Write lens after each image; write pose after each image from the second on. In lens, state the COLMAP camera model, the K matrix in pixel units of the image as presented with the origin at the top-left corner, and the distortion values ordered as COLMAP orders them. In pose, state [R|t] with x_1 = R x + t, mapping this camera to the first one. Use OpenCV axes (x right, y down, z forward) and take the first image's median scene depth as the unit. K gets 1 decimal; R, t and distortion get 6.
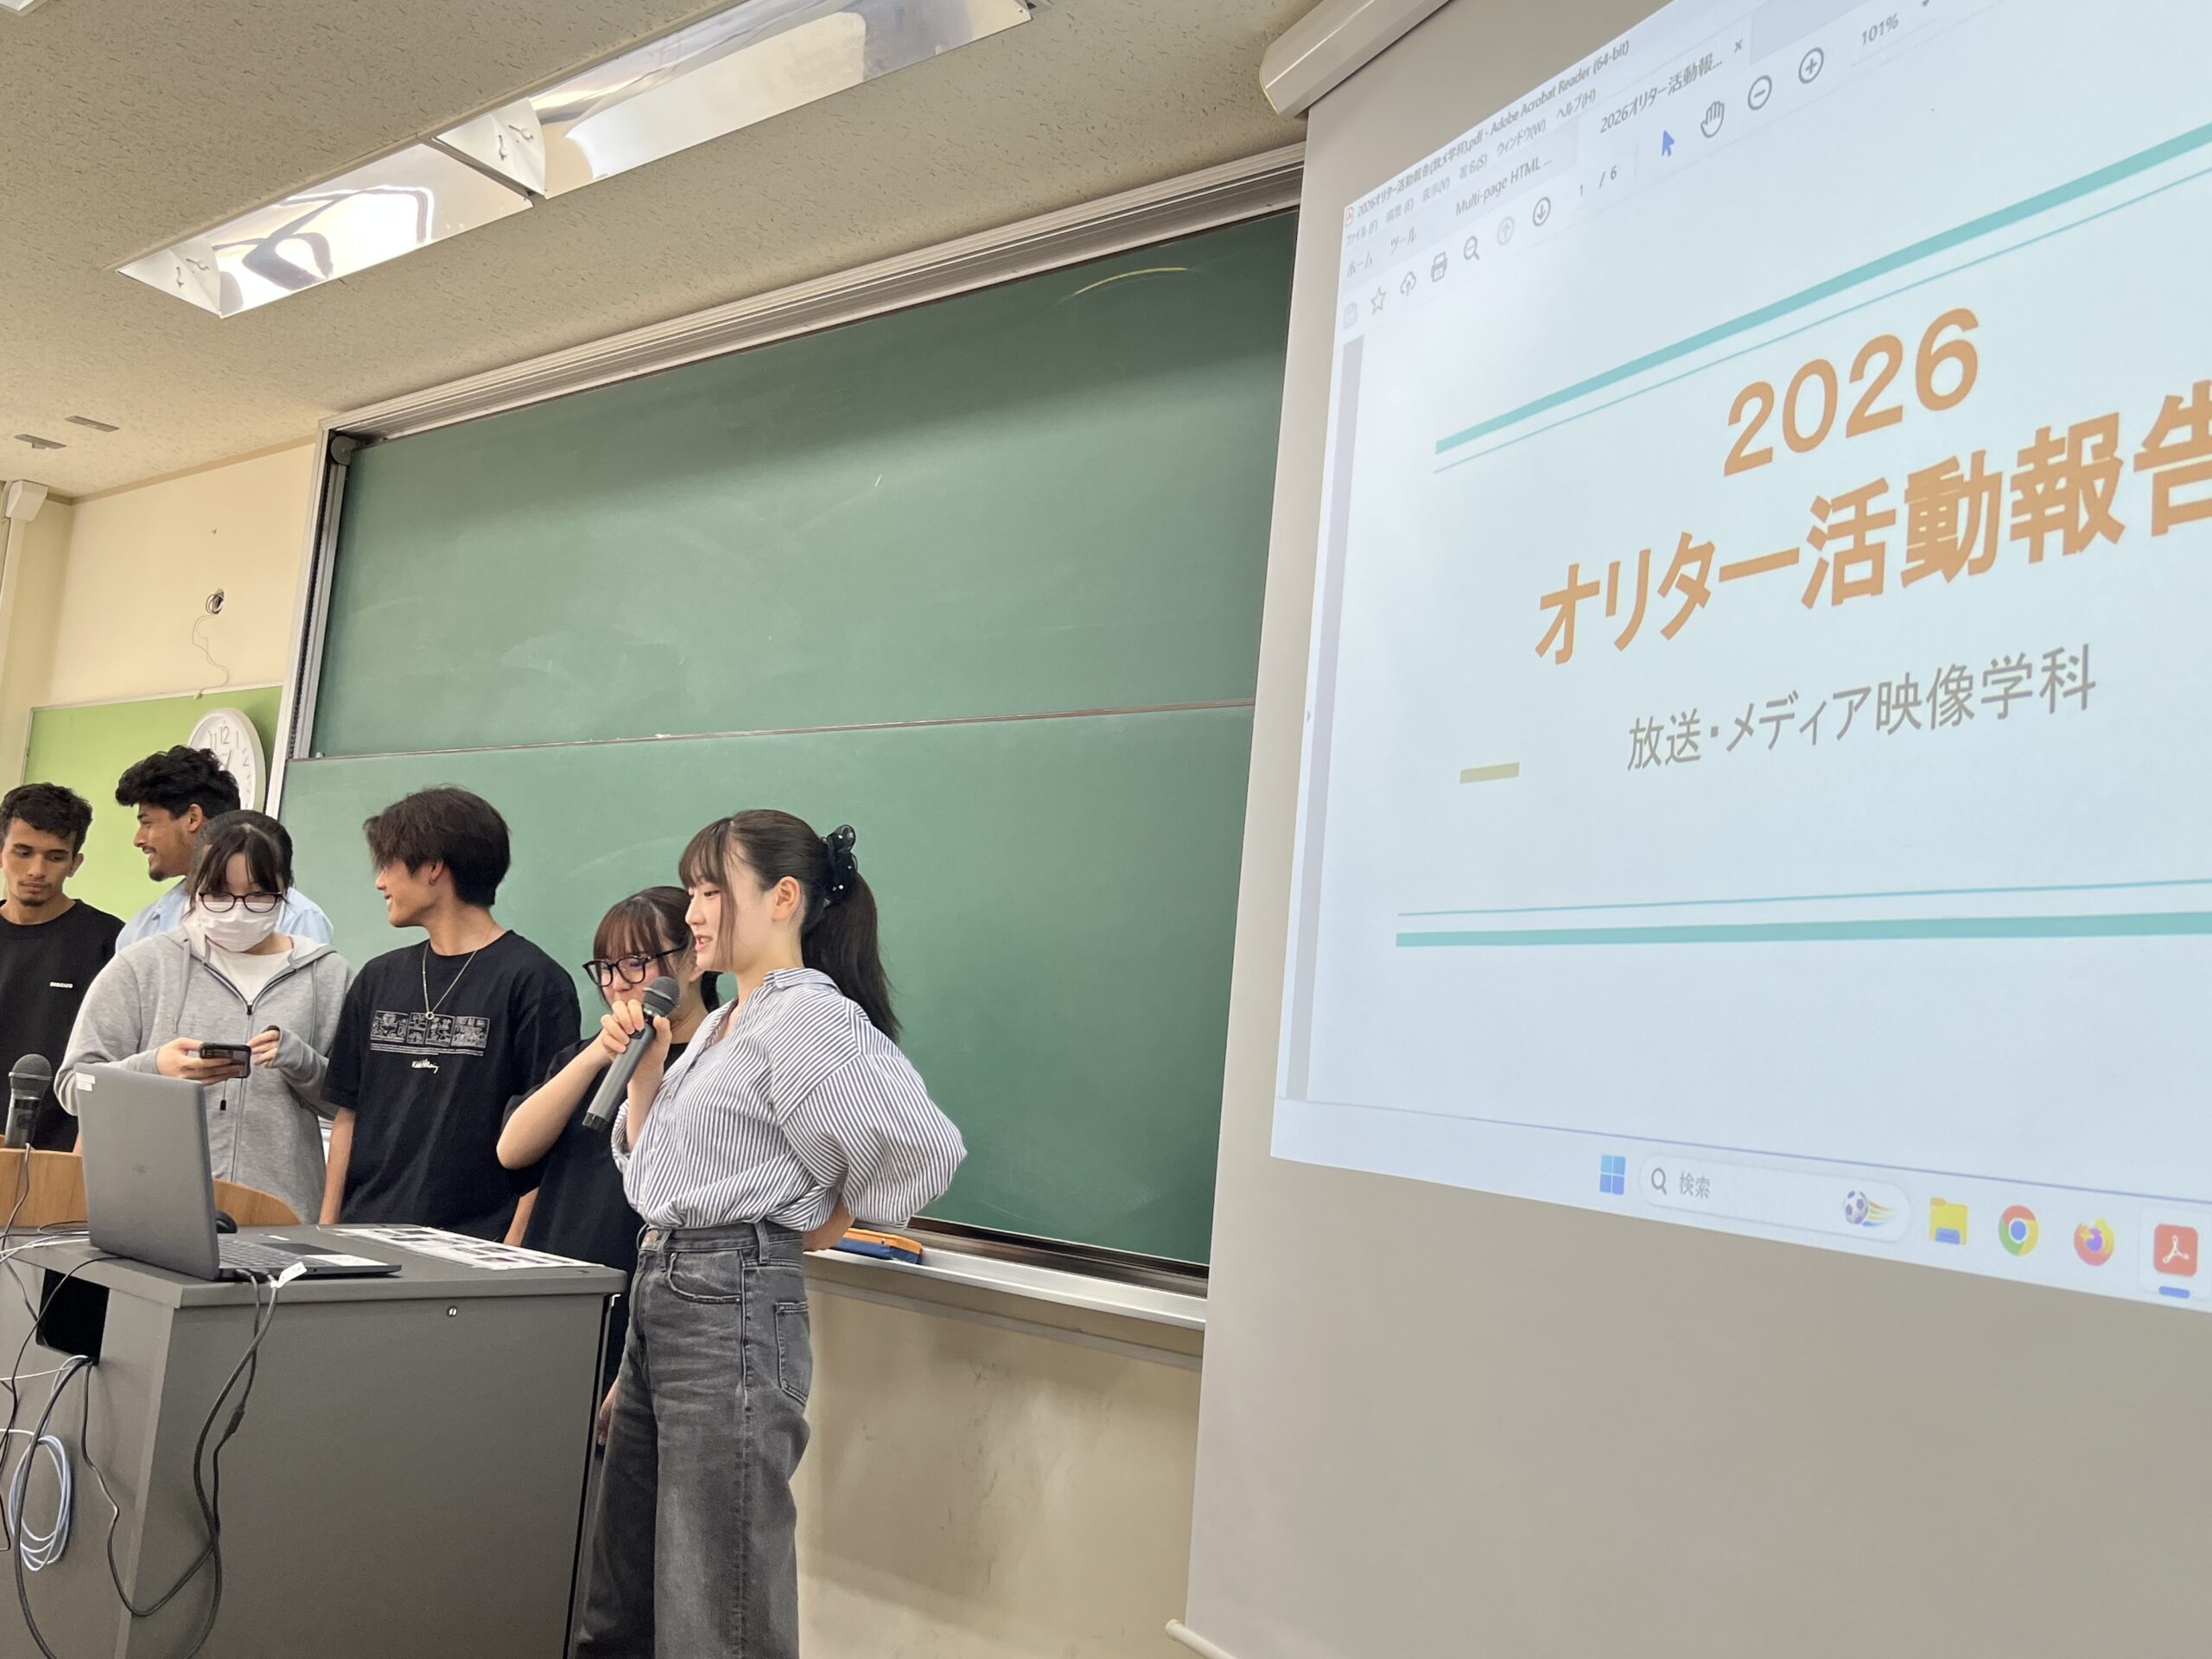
lens RADIAL K [[1958.8, 0, 1119.0], [0, 1958.8, 828.9], [0, 0, 1]] dist [0.010226, -0.028507]
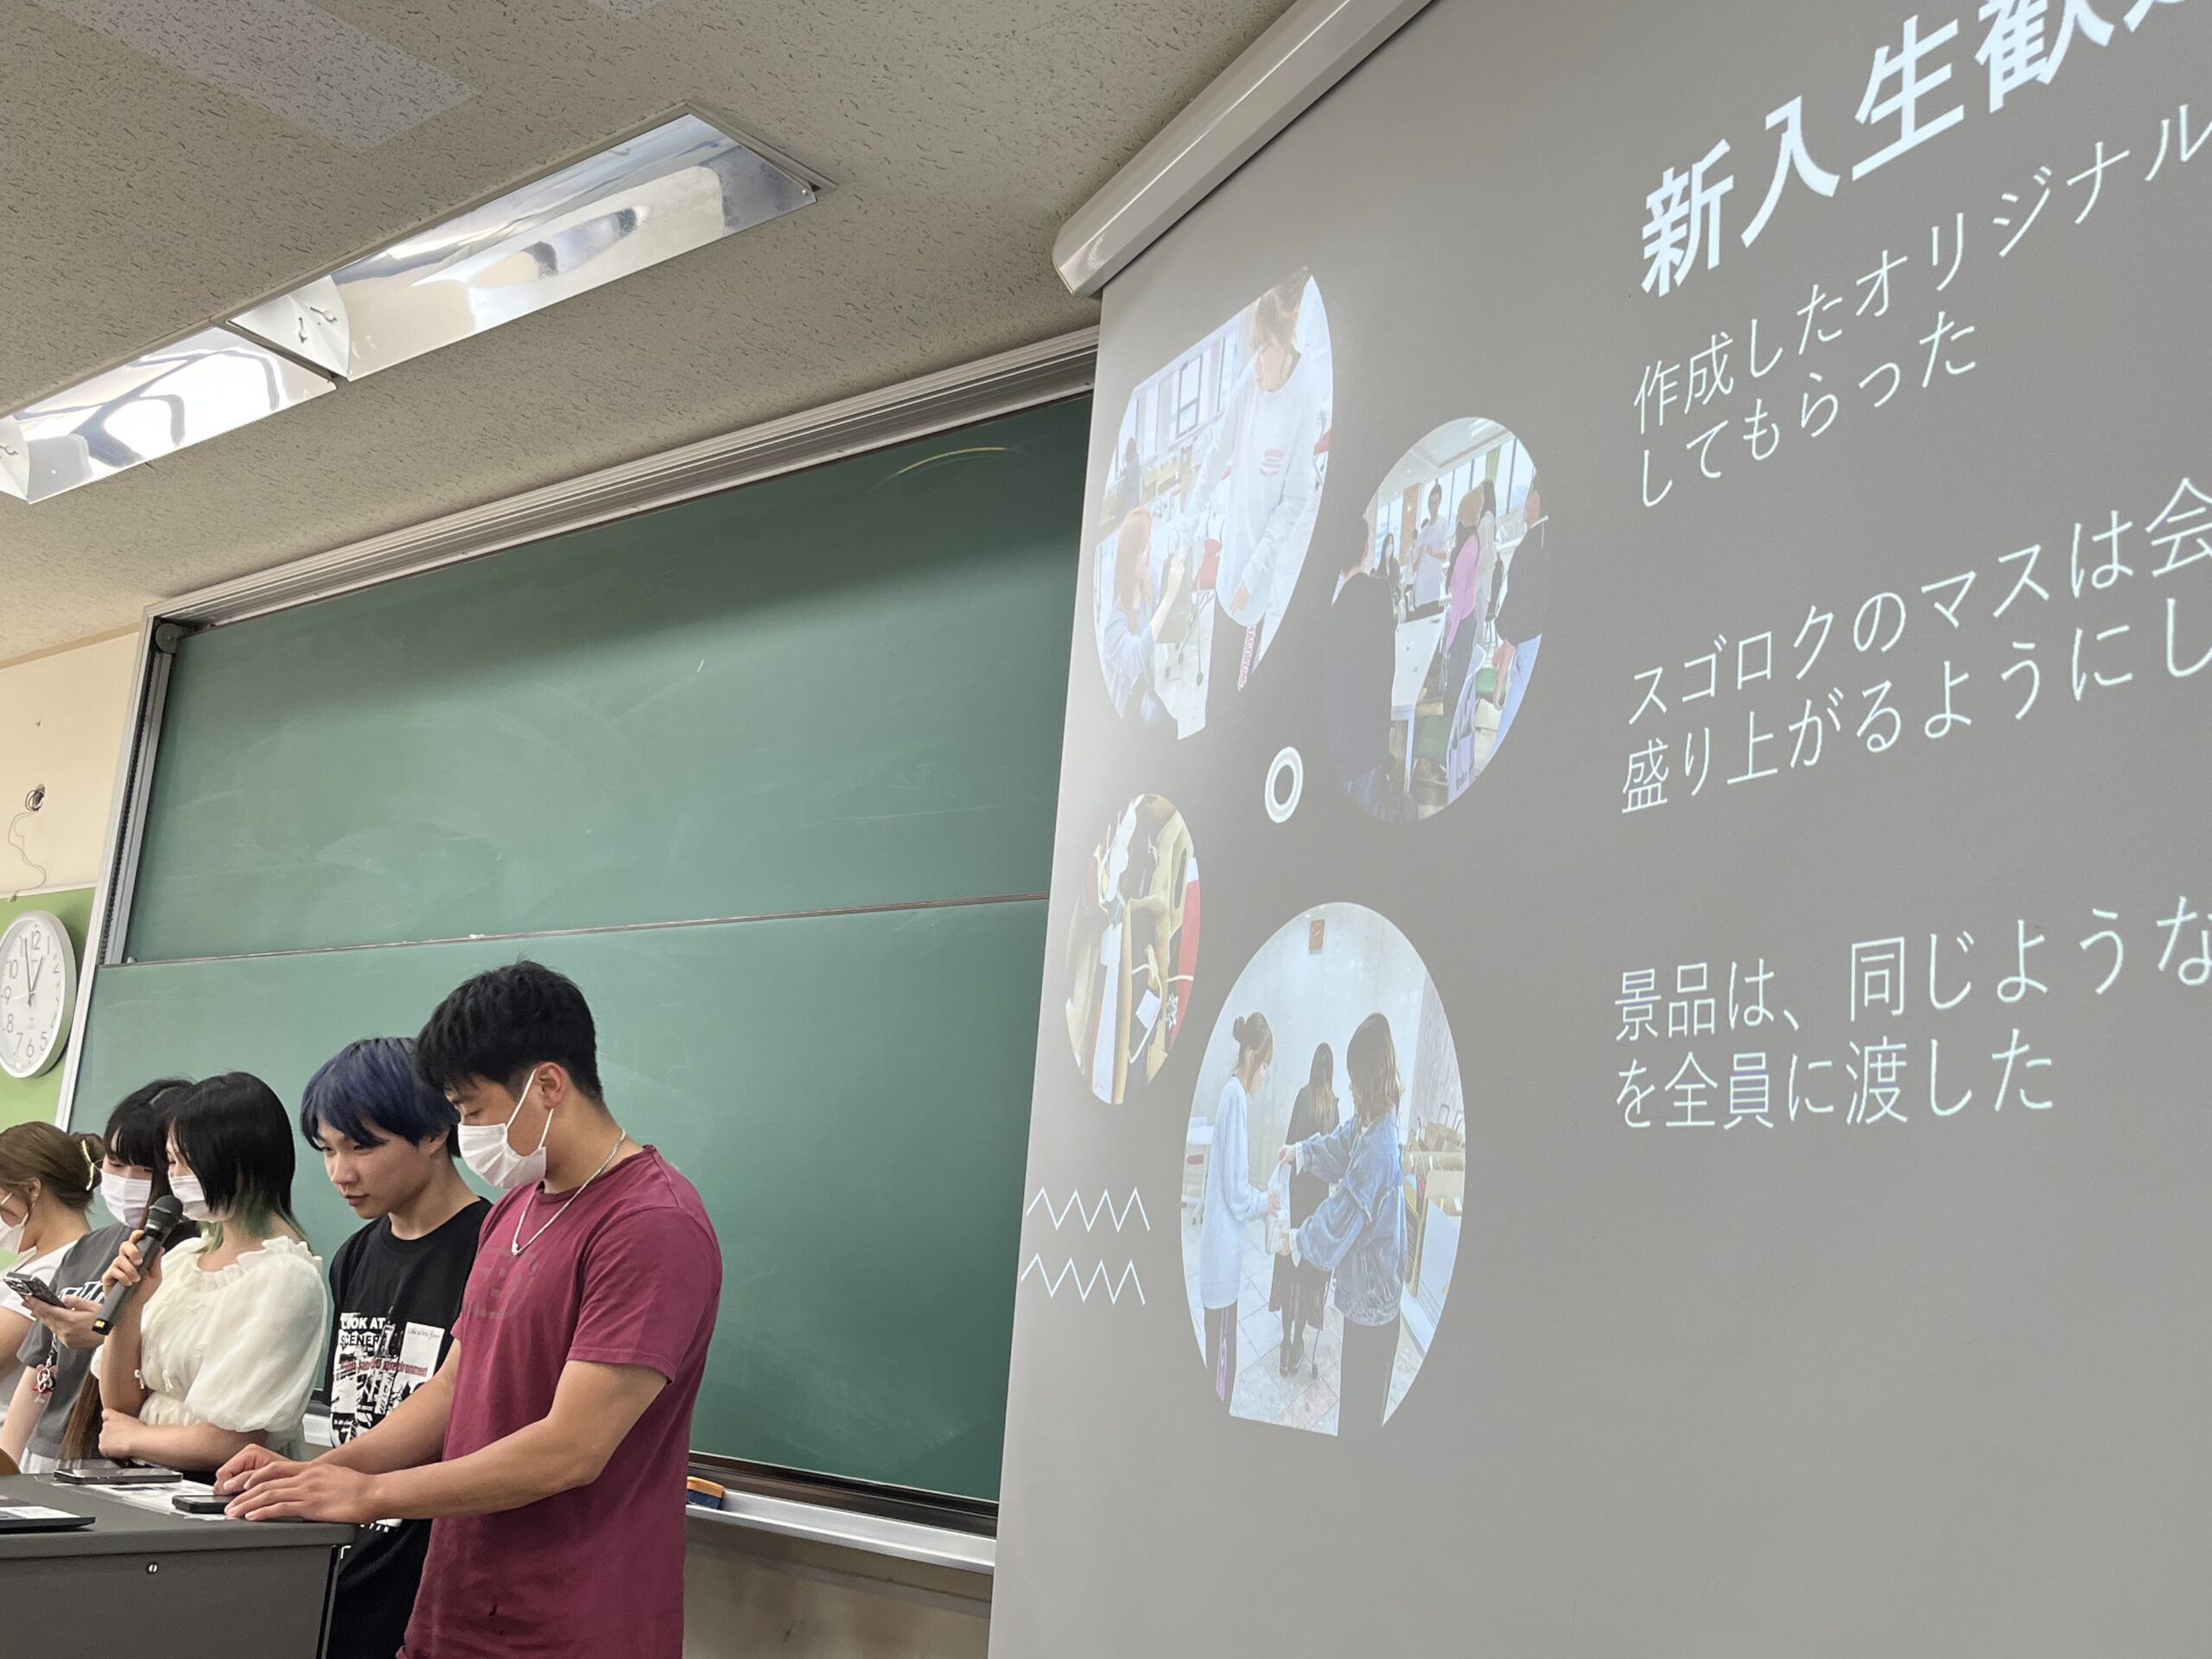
lens RADIAL K [[2096.7, 0, 1121.1], [0, 2096.7, 826.6], [0, 0, 1]] dist [-0.017612, 0.000000]
pose [[0.999574, -0.011430, 0.026870, 0.060823], [0.013928, 0.995411, -0.094676, -0.000870], [-0.025665, 0.095010, 0.995145, -0.012450]]
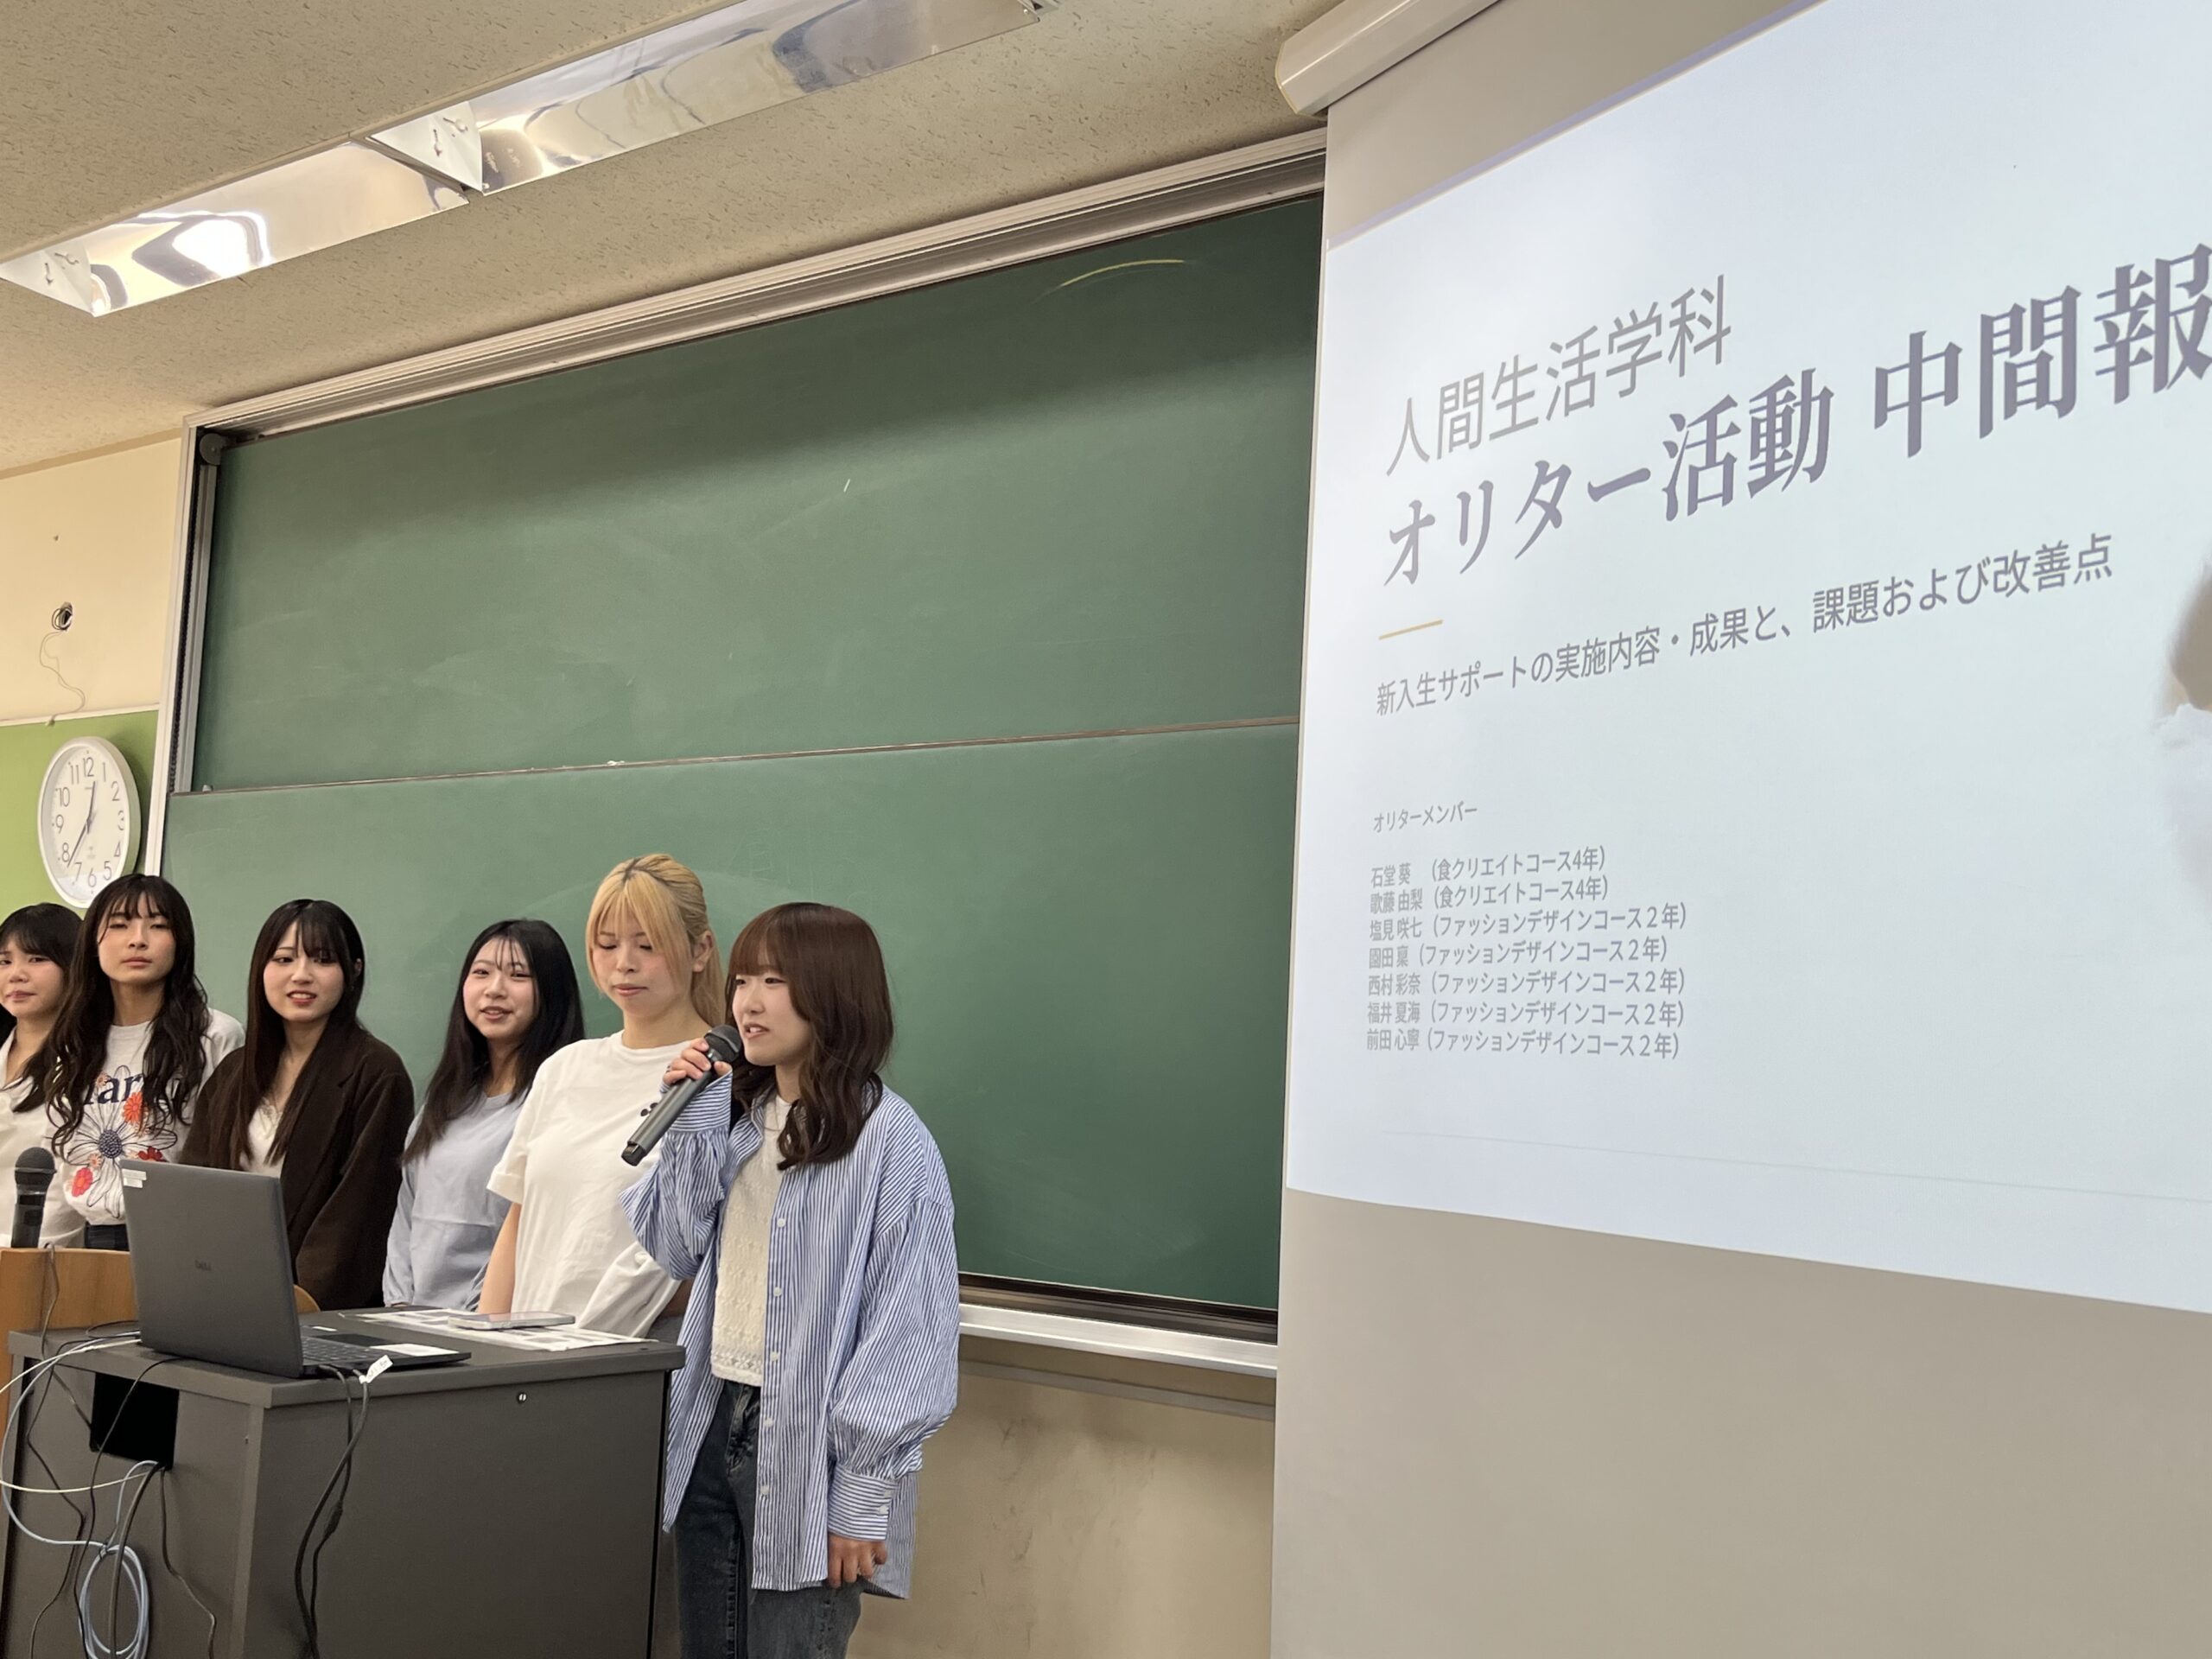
lens RADIAL K [[2202.0, 0, 1117.9], [0, 2202.0, 851.3], [0, 0, 1]] dist [-0.006649, 0.000000]
pose [[0.998157, -0.036691, 0.048335, -0.058146], [0.035702, 0.999138, 0.021174, -0.024040], [-0.049070, -0.019410, 0.998607, -0.064538]]
